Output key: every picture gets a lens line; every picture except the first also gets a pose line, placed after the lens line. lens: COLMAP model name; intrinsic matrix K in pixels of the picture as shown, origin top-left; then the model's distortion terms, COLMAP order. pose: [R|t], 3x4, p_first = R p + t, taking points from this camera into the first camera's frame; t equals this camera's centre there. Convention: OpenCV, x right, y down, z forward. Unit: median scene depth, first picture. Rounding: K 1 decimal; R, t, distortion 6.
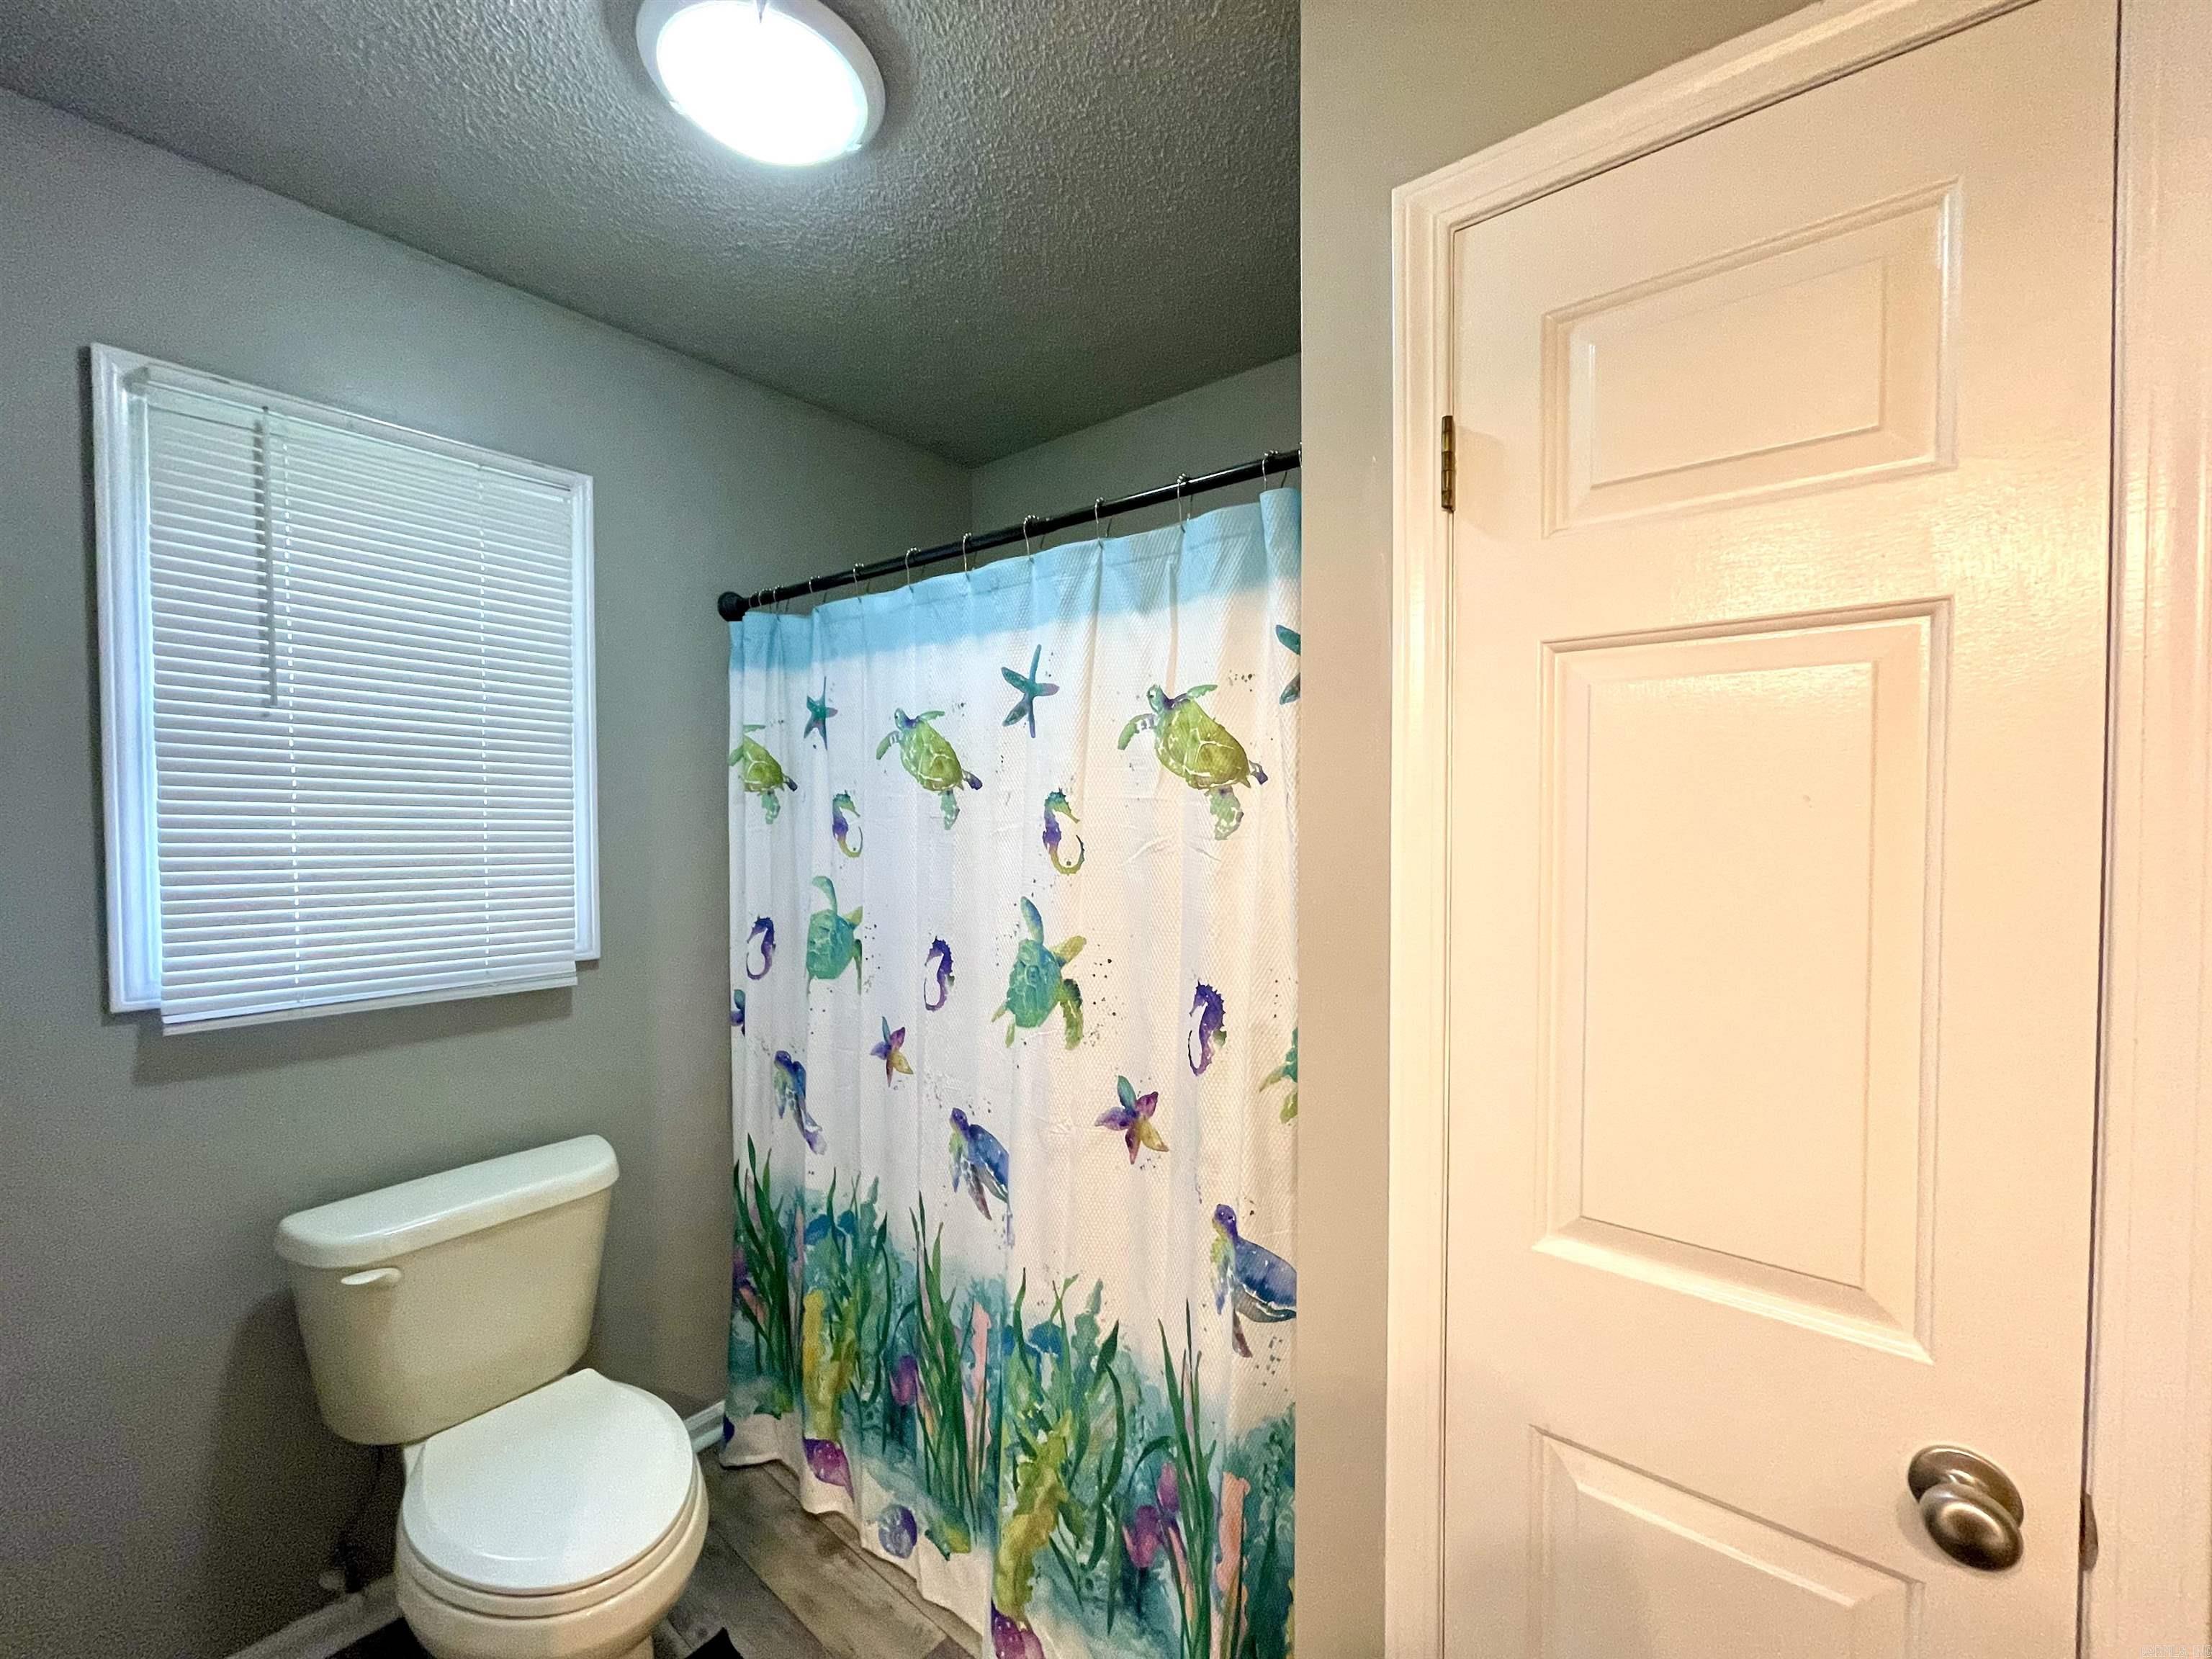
lens RADIAL K [[896.3, 0, 1106.9], [0, 896.3, 839.3], [0, 0, 1]] dist [-0.003118, 0.001994]
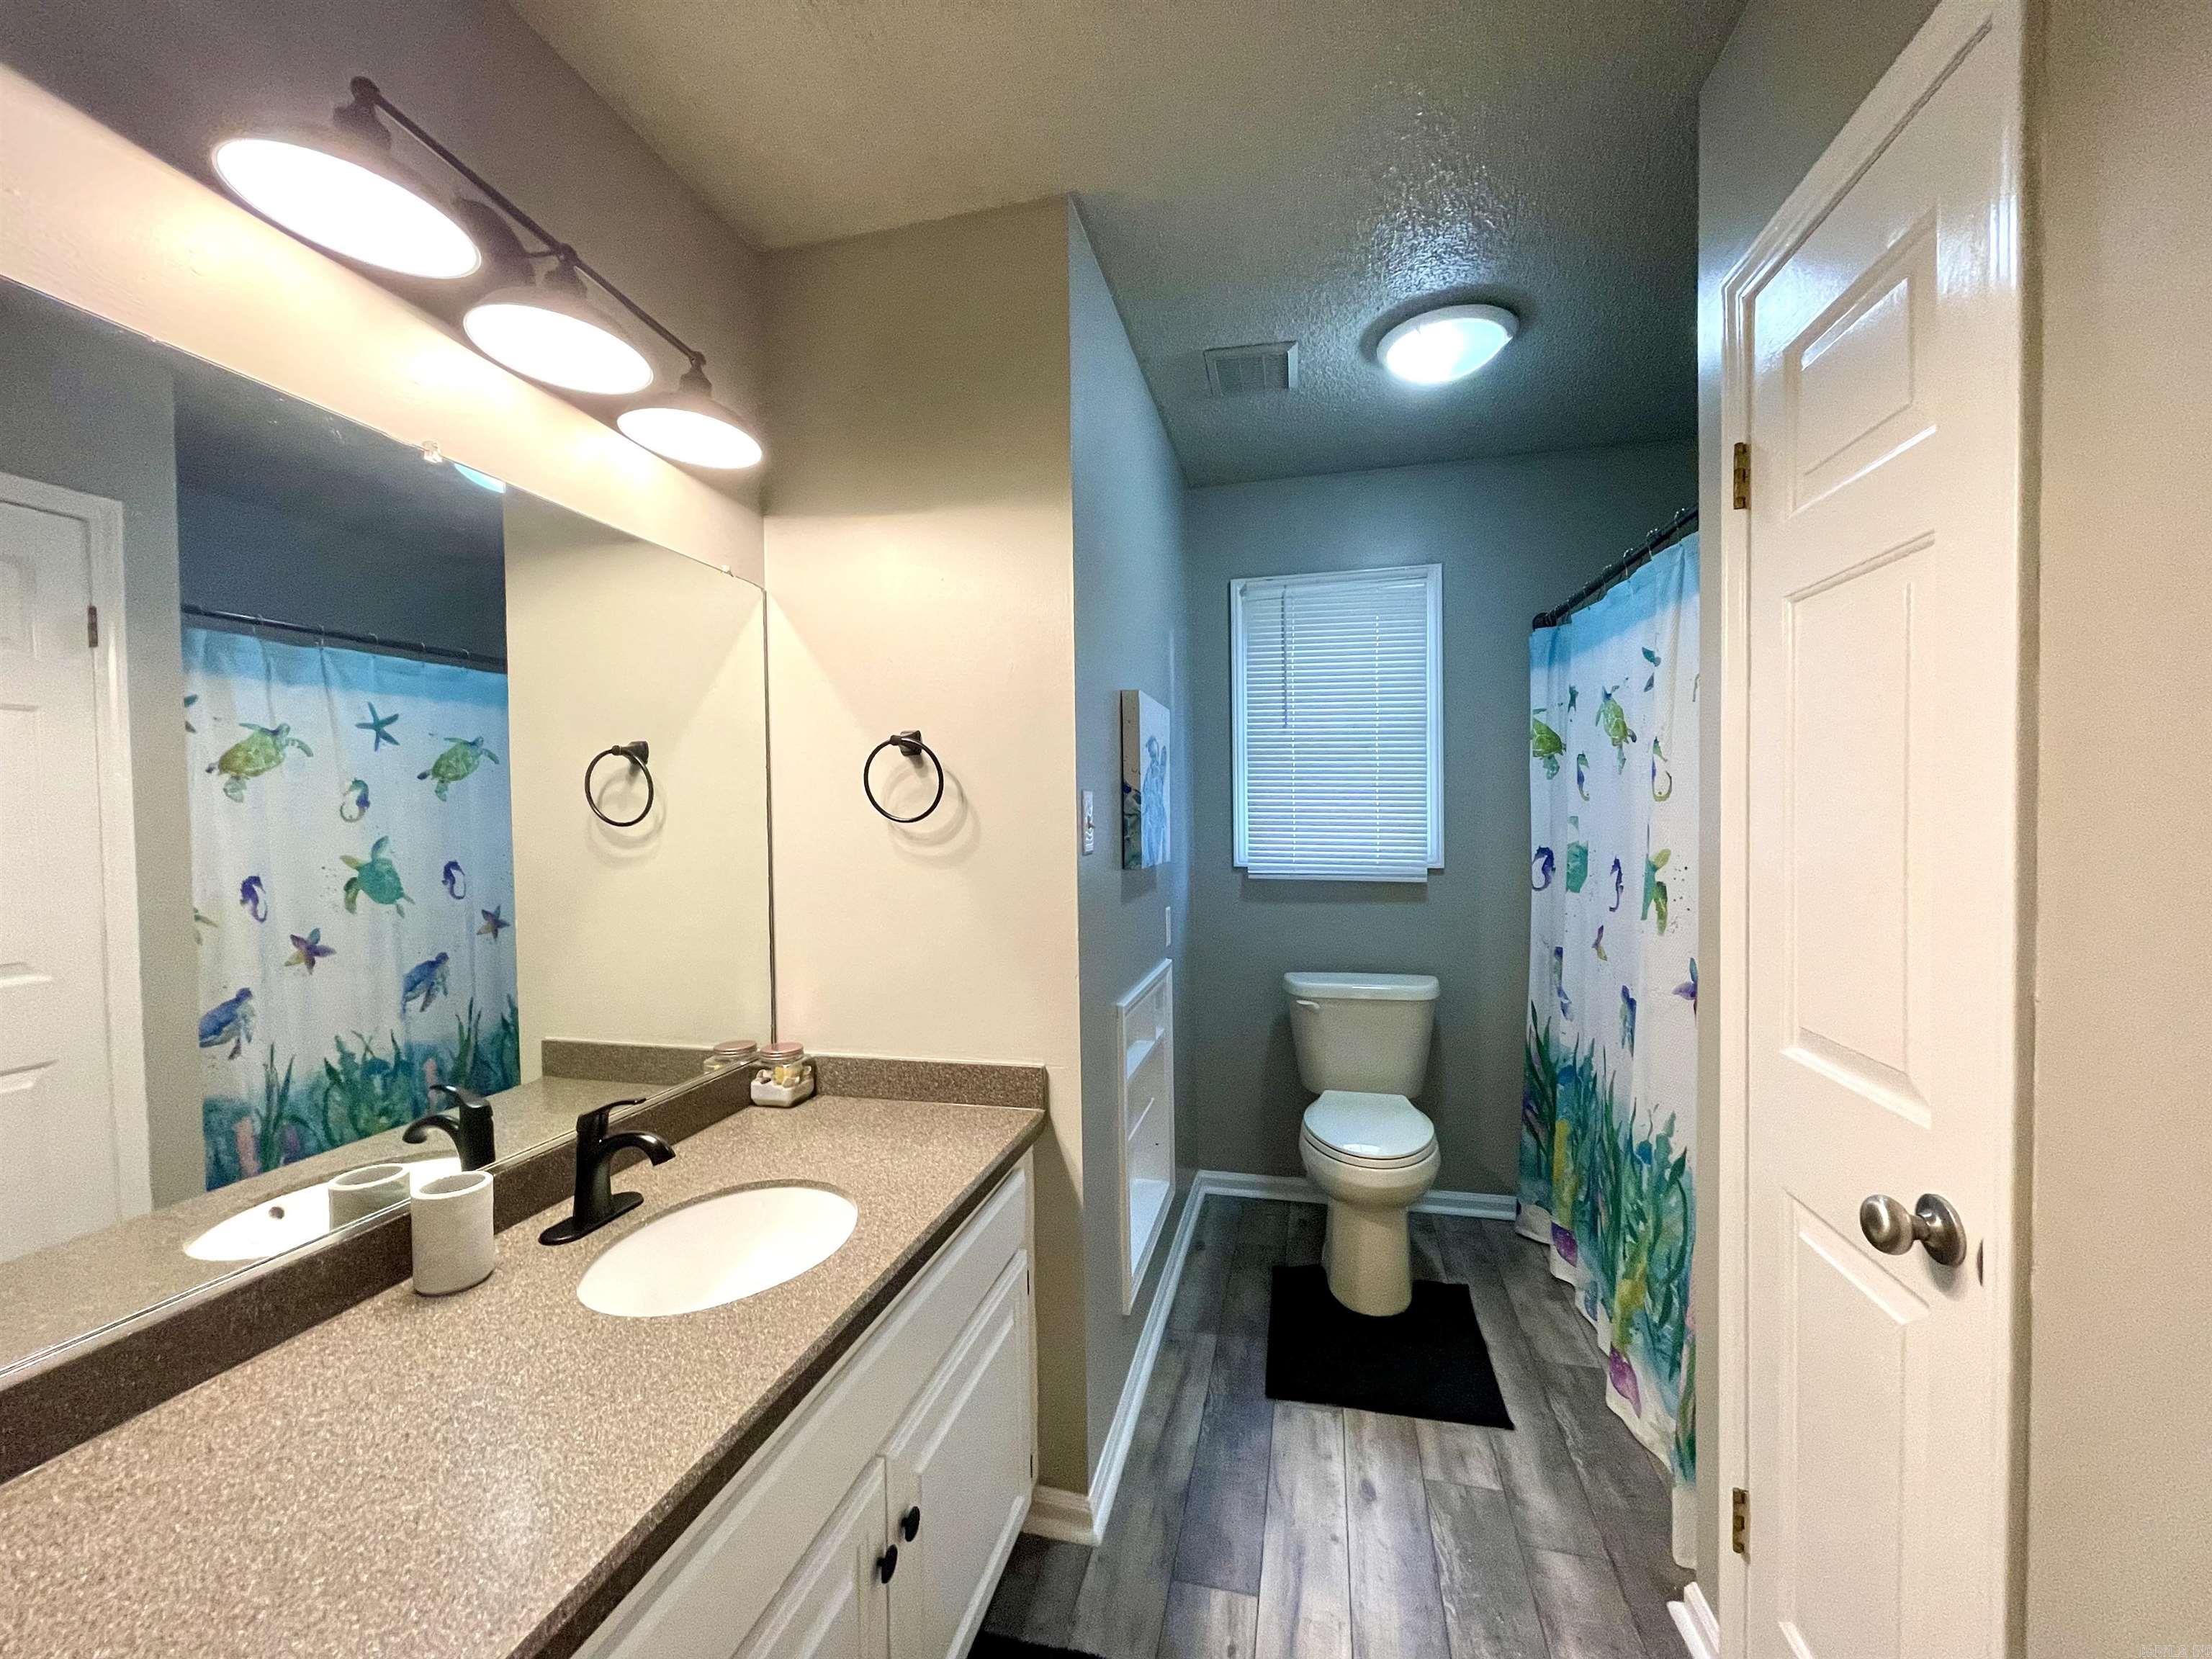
lens RADIAL K [[896.3, 0, 1097.9], [0, 896.3, 820.3], [0, 0, 1]] dist [-0.003118, 0.001994]
pose [[0.439979, 0.004152, -0.897998, 0.673506], [-0.012882, 0.999916, -0.001689, 0.068956], [0.897916, 0.012311, 0.439995, -0.278808]]
